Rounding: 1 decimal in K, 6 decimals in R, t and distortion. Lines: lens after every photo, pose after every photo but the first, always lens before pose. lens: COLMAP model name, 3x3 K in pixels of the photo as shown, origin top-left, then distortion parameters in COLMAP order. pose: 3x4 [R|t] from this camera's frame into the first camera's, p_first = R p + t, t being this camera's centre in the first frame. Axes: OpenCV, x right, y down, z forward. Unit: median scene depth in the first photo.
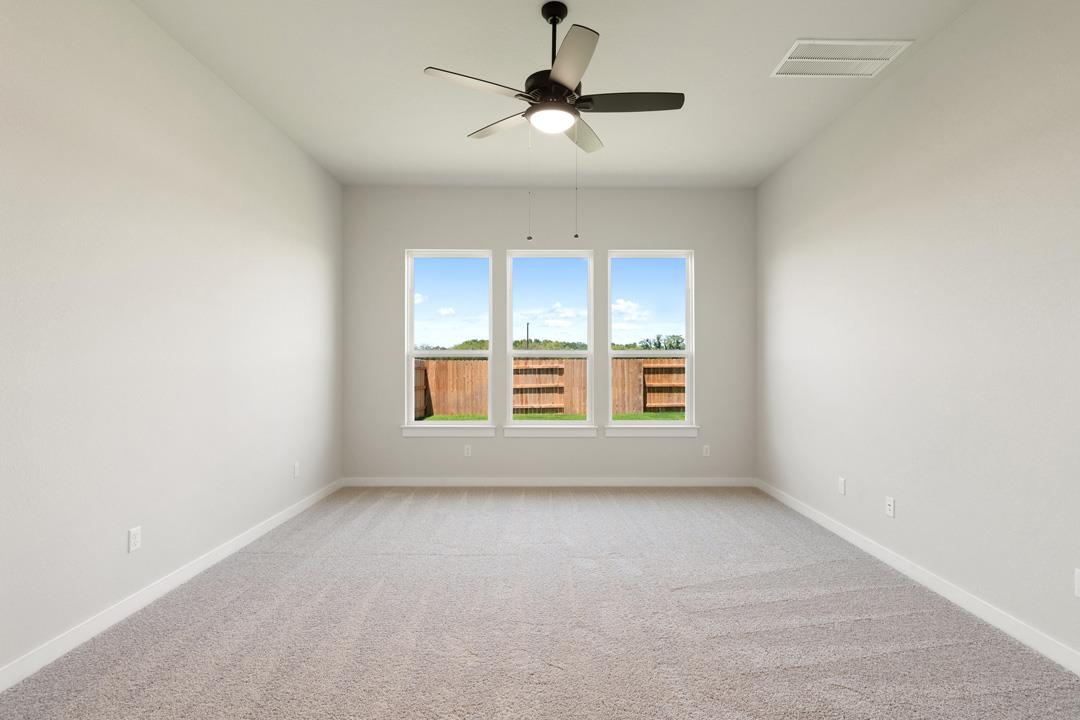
lens RADIAL K [[509.6, 0, 543.7], [0, 509.6, 360.3], [0, 0, 1]] dist [0.005527, -0.003372]
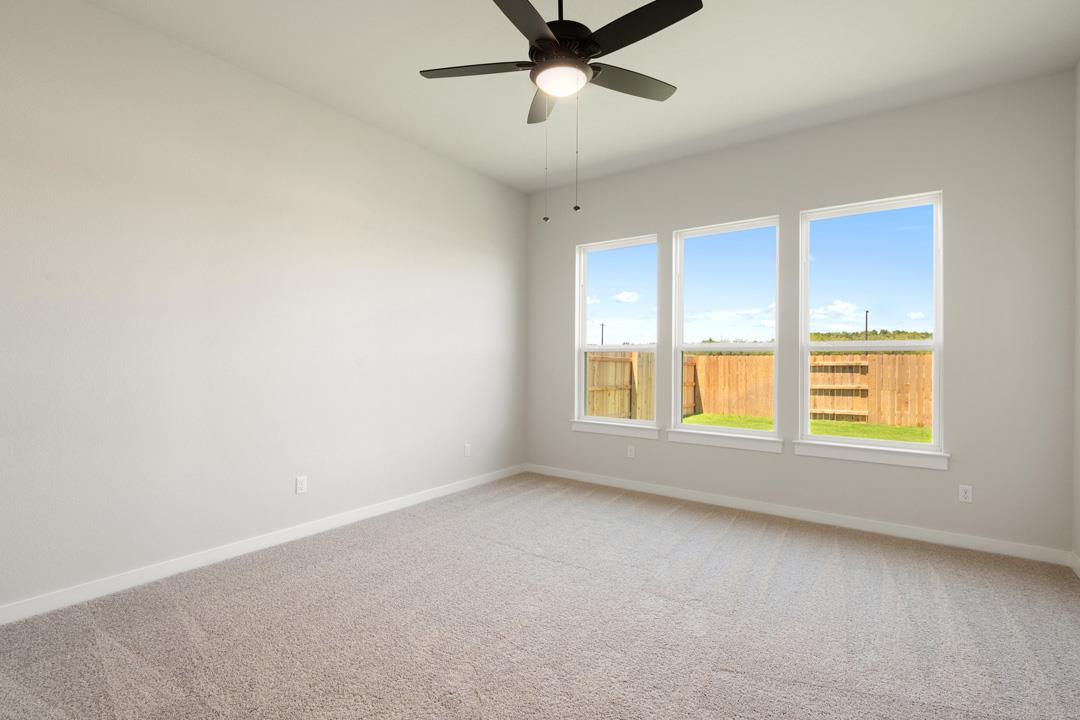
lens RADIAL K [[509.6, 0, 541.1], [0, 509.6, 356.0], [0, 0, 1]] dist [0.005527, -0.003372]
pose [[0.800123, 0.000974, -0.599836, 0.111261], [-0.001082, 0.999999, 0.000181, 0.000627], [0.599836, 0.000504, 0.800123, 0.060162]]
